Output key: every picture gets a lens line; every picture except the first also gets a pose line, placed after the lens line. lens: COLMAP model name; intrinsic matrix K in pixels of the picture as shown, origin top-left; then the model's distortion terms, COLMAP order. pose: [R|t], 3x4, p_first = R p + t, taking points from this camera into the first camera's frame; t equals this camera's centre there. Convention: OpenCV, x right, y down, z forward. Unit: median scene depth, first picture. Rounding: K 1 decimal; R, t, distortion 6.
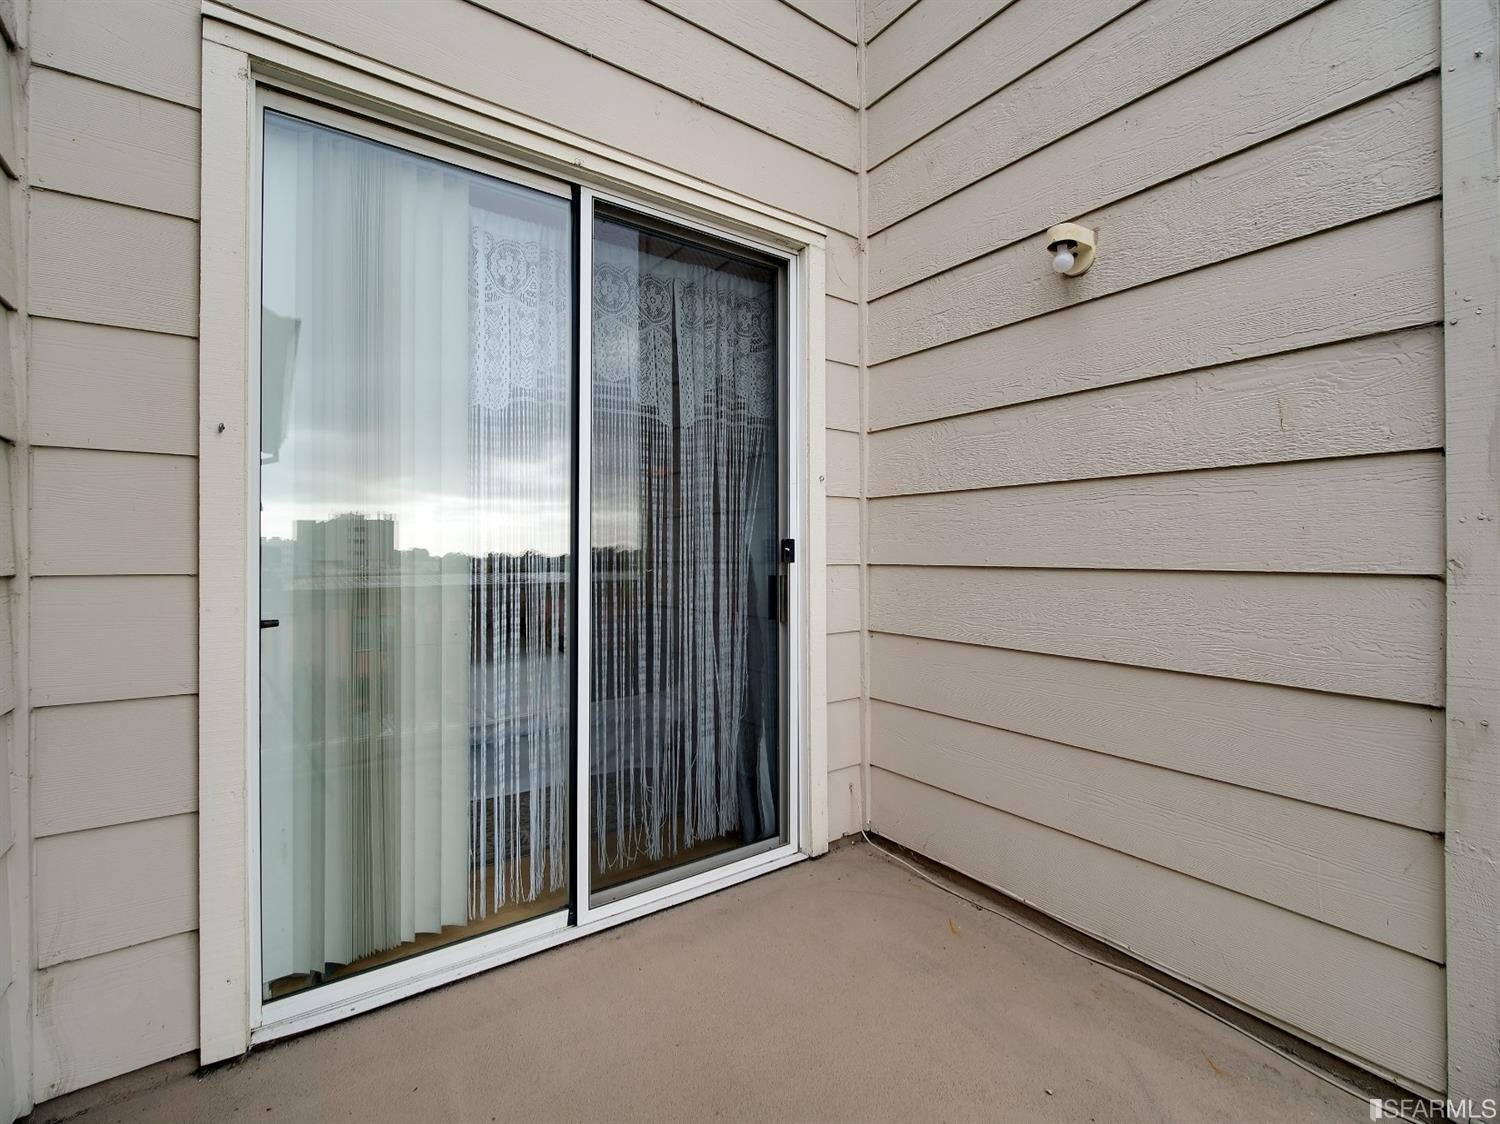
lens RADIAL K [[676.7, 0, 744.5], [0, 676.7, 543.1], [0, 0, 1]] dist [-0.000672, -0.000824]
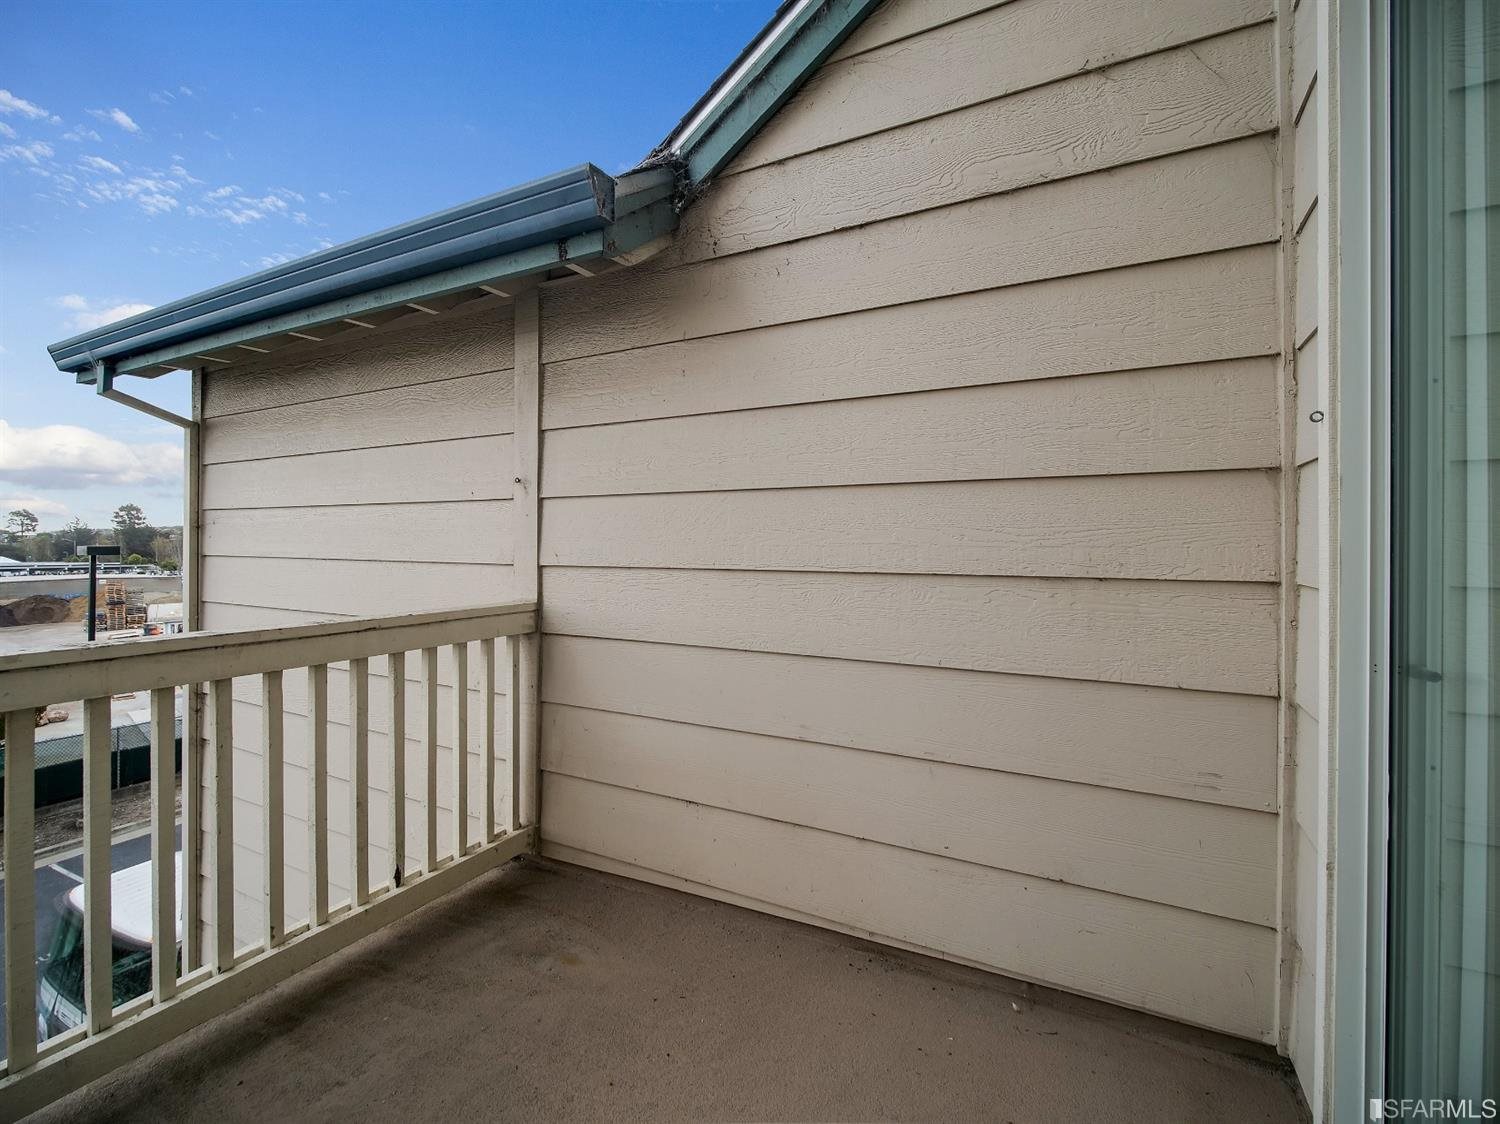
lens RADIAL K [[676.7, 0, 744.5], [0, 676.7, 543.1], [0, 0, 1]] dist [-0.000672, -0.000824]
pose [[-0.892520, -0.003054, -0.450998, 0.168434], [0.006310, 0.999795, -0.019258, -0.002849], [0.450964, -0.020034, -0.892317, 1.022689]]
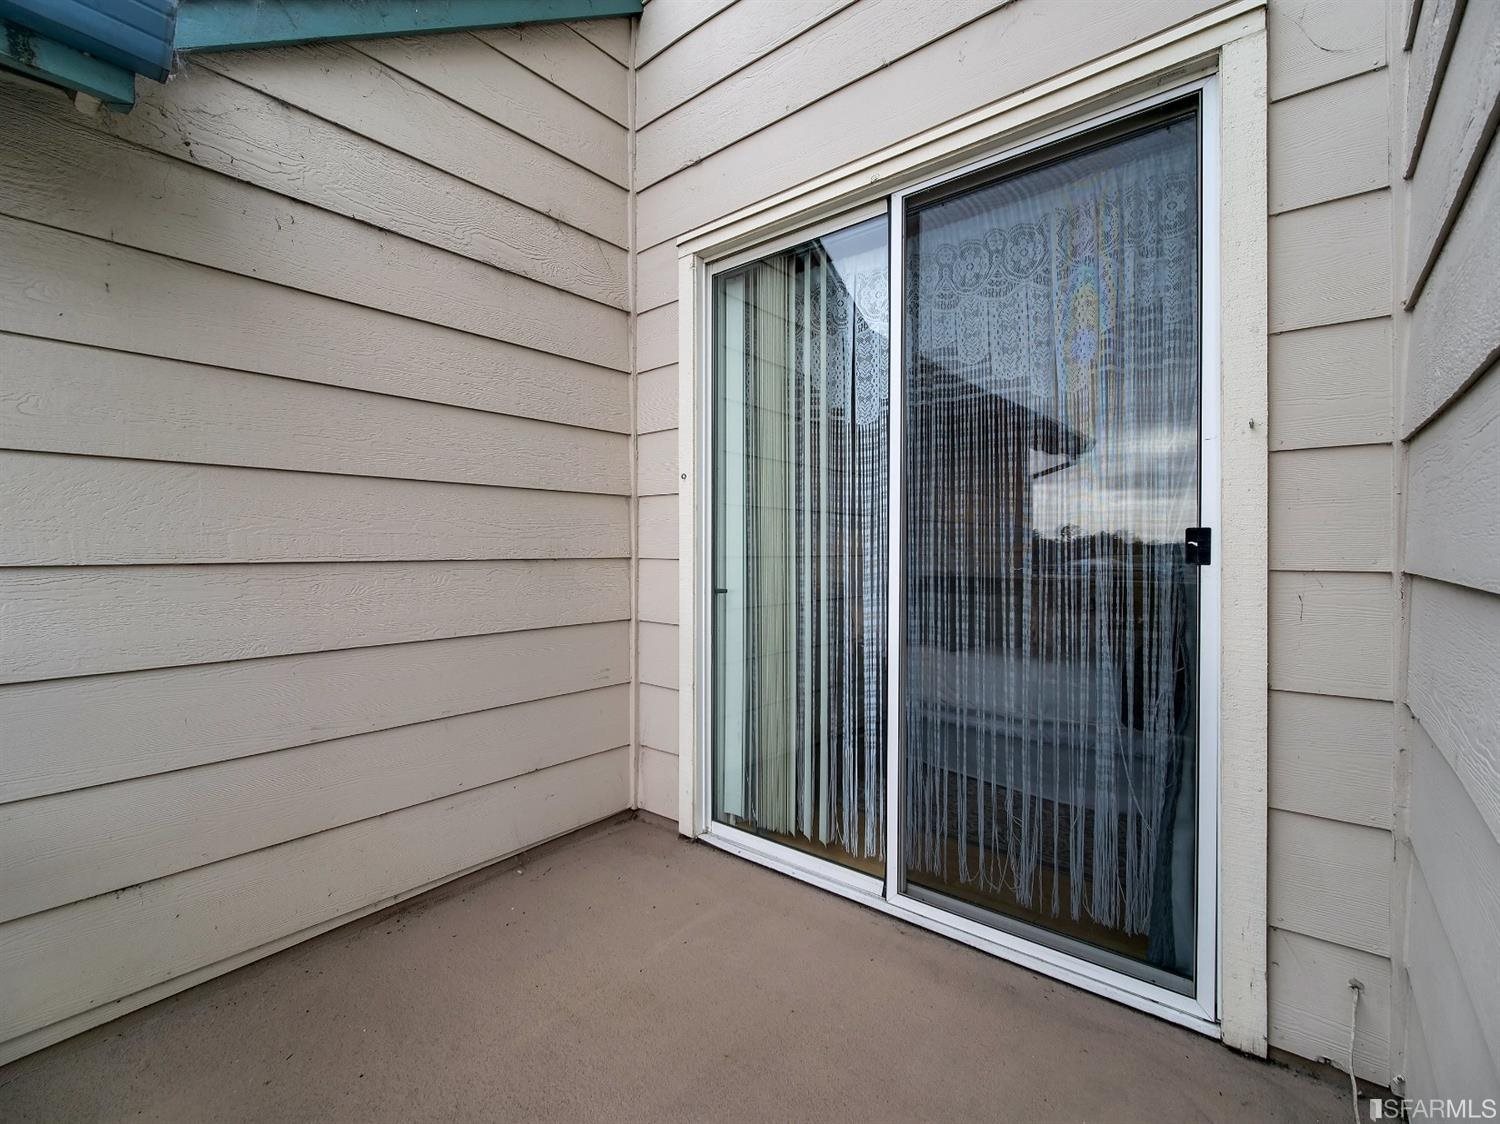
lens RADIAL K [[676.7, 0, 744.5], [0, 676.7, 543.1], [0, 0, 1]] dist [-0.000672, -0.000824]
pose [[0.252668, -0.002280, -0.967550, 0.695609], [0.014951, 0.999887, 0.001548, 0.001300], [0.967438, -0.014857, 0.252673, 0.507465]]
